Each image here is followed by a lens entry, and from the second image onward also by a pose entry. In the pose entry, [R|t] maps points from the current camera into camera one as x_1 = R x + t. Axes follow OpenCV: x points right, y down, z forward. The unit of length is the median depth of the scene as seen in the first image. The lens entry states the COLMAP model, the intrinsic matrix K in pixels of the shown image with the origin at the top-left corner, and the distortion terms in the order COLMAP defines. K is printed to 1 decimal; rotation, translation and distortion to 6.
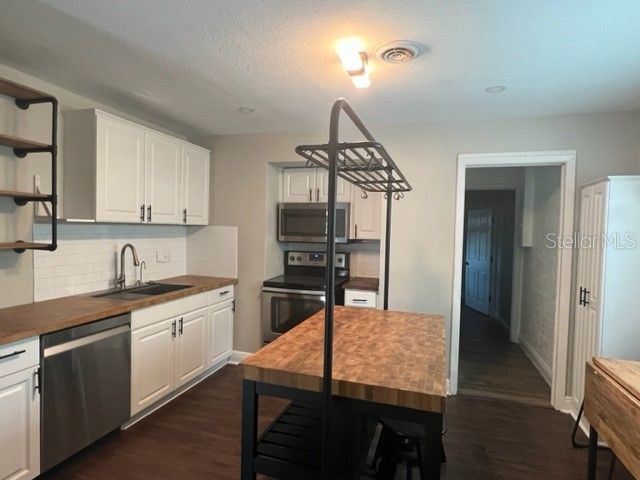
lens RADIAL K [[368.0, 0, 316.9], [0, 368.0, 242.2], [0, 0, 1]] dist [0.004589, -0.000141]
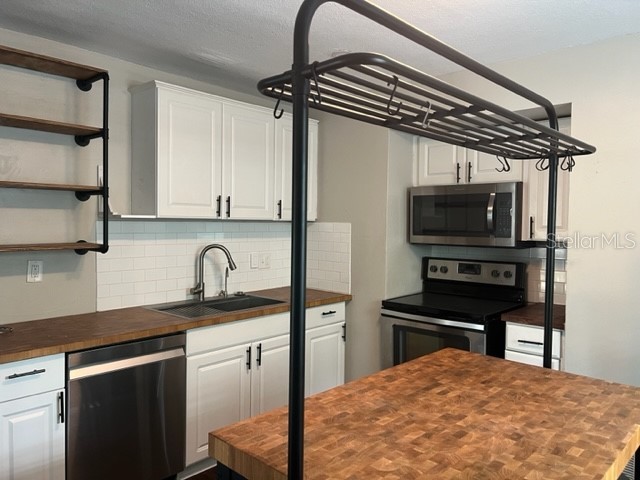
lens RADIAL K [[482.7, 0, 317.2], [0, 482.7, 238.6], [0, 0, 1]] dist [0.050258, -0.049712]
pose [[0.907465, 0.004128, -0.420107, 0.173566], [-0.008265, 0.999934, -0.008029, -0.003692], [0.420046, 0.010758, 0.907439, 0.164689]]
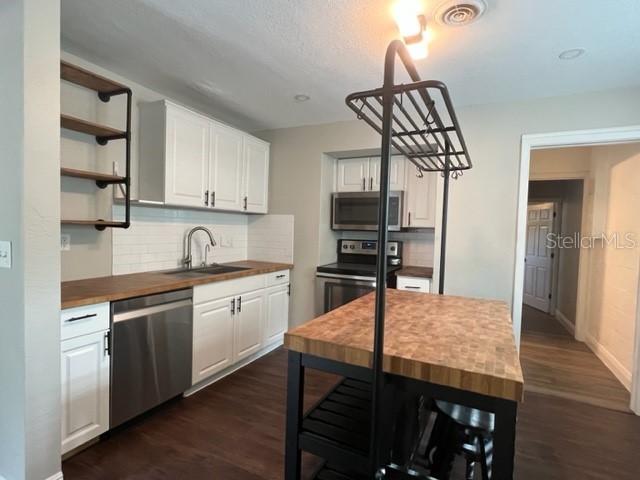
lens RADIAL K [[337.5, 0, 318.9], [0, 337.5, 241.3], [0, 0, 1]] dist [0.002059, -0.000591]
pose [[0.988494, 0.012737, -0.150722, 0.003156], [-0.013173, 0.999911, -0.001898, 0.049549], [0.150684, 0.003862, 0.988574, 0.079643]]
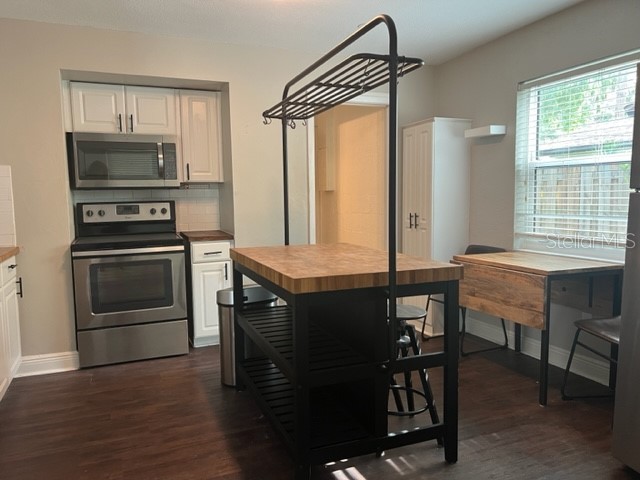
lens RADIAL K [[482.7, 0, 317.2], [0, 482.7, 238.6], [0, 0, 1]] dist [0.050258, -0.049712]
pose [[0.765138, -0.089600, 0.637601, -0.518418], [0.055685, 0.995768, 0.073109, 0.075089], [-0.641453, -0.020433, 0.766890, 0.004455]]
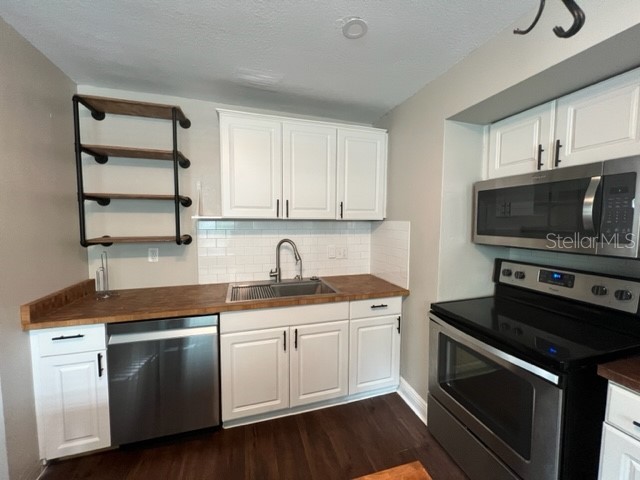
lens RADIAL K [[256.1, 0, 320.0], [0, 256.1, 240.0], [0, 0, 1]] dist [-0.000596, 0.000011]
pose [[0.567282, 0.043725, -0.822362, 0.158124], [-0.025054, 0.999044, 0.035836, -0.026108], [0.823143, 0.000274, 0.567835, 0.794150]]
